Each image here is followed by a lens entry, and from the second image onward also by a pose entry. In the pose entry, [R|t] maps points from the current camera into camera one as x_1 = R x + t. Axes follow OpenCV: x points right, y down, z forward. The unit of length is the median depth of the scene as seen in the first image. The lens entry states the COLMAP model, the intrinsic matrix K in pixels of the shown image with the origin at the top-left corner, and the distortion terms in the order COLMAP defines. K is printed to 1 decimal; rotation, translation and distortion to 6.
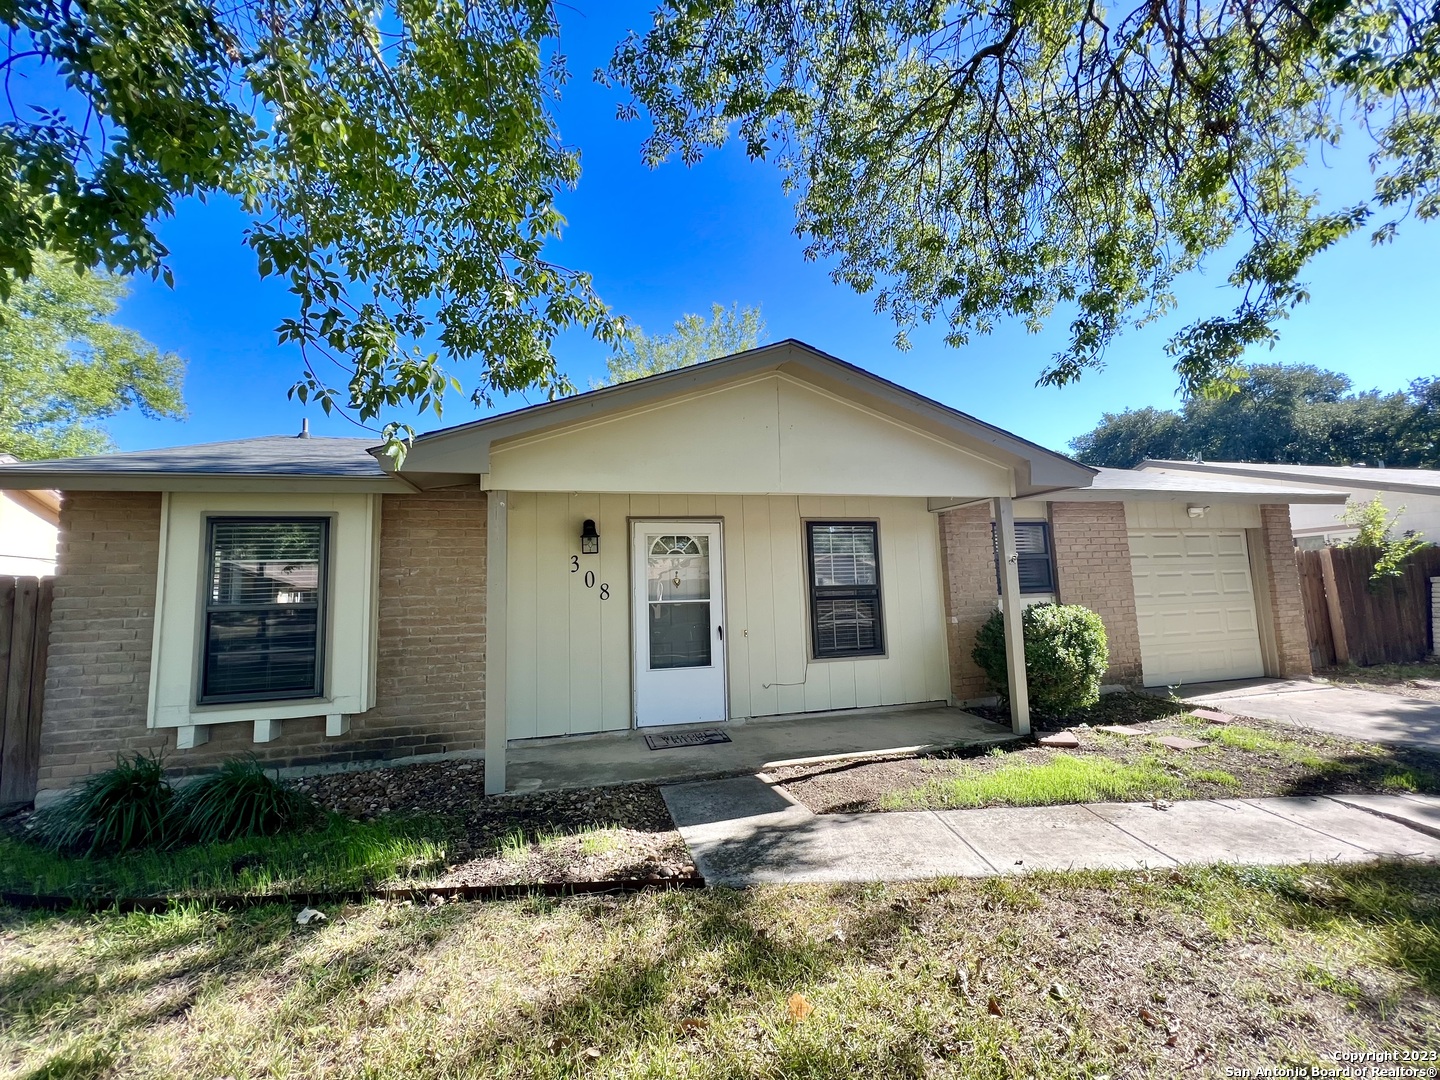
lens RADIAL K [[576.9, 0, 714.3], [0, 576.9, 542.2], [0, 0, 1]] dist [-0.001040, -0.000224]
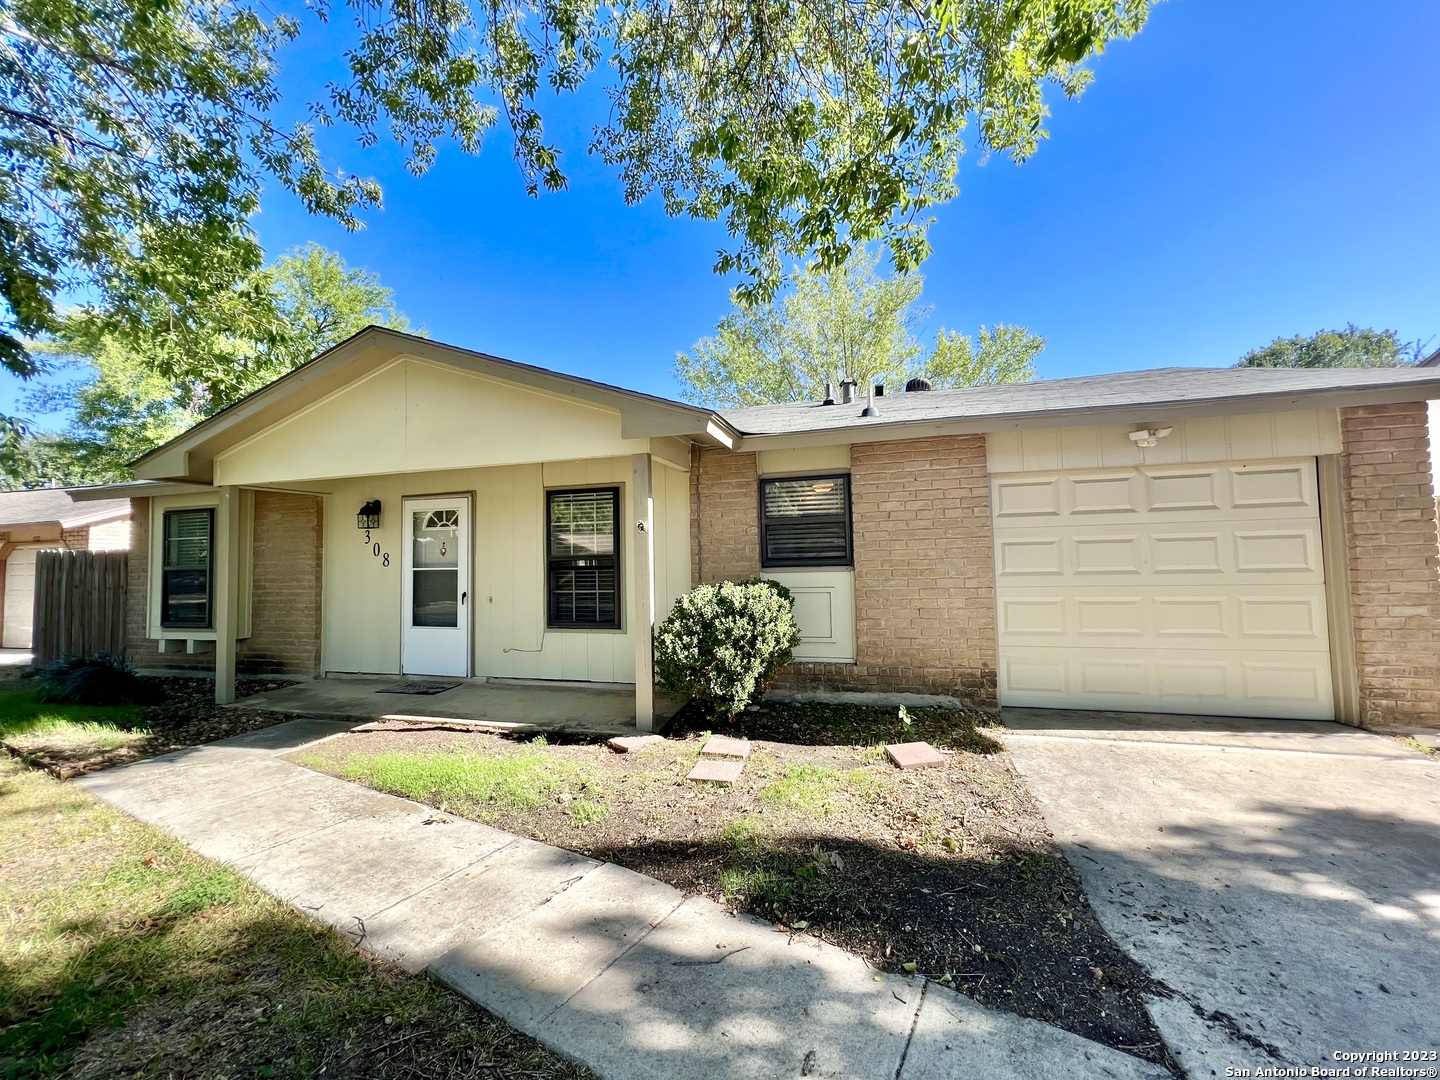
lens RADIAL K [[576.9, 0, 715.1], [0, 576.9, 538.5], [0, 0, 1]] dist [-0.001040, -0.000224]
pose [[0.861432, -0.006141, -0.507836, 0.987700], [0.039682, 0.997684, 0.055246, 0.002163], [0.506321, -0.067743, 0.859680, 0.308759]]
